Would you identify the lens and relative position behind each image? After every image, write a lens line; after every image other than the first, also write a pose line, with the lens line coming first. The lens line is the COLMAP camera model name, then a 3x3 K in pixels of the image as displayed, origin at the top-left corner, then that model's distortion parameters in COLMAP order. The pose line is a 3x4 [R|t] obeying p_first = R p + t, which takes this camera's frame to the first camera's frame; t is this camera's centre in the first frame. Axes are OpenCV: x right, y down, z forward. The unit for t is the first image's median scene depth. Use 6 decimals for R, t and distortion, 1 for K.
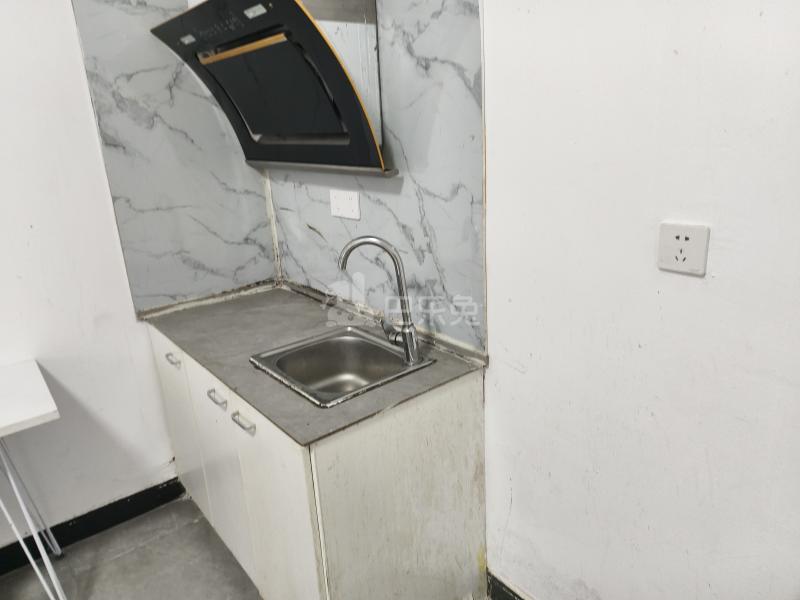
lens RADIAL K [[537.9, 0, 392.1], [0, 537.9, 292.9], [0, 0, 1]] dist [0.012333, -0.013017]
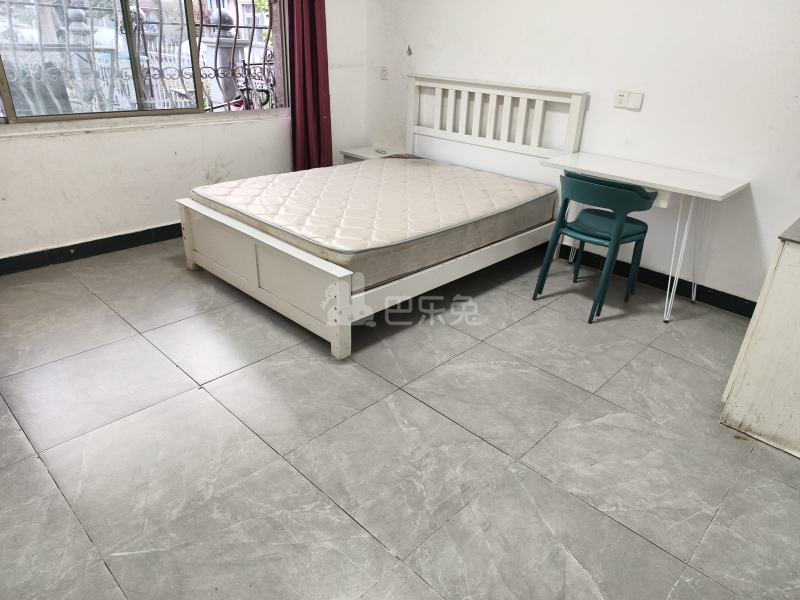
lens RADIAL K [[537.9, 0, 410.5], [0, 537.9, 297.2], [0, 0, 1]] dist [0.012333, -0.013017]
pose [[0.127834, 0.483895, -0.865739, 0.683138], [-0.337115, 0.842128, 0.420920, 0.069735], [0.932744, 0.238046, 0.270780, -0.255588]]
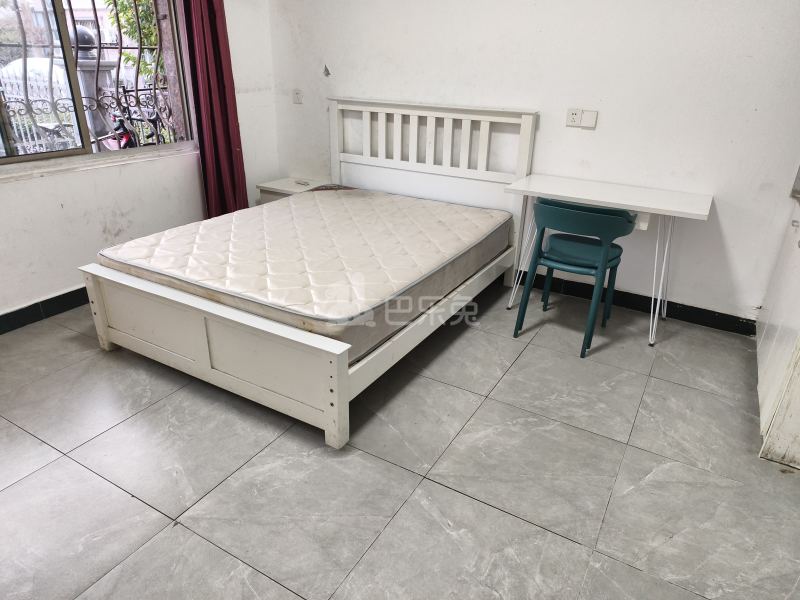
lens RADIAL K [[537.9, 0, 402.0], [0, 537.9, 305.9], [0, 0, 1]] dist [0.012333, -0.013017]
pose [[0.352046, 0.449163, -0.821168, 0.419244], [-0.316095, 0.882842, 0.347383, 0.133360], [0.880992, 0.137272, 0.452779, -0.432876]]
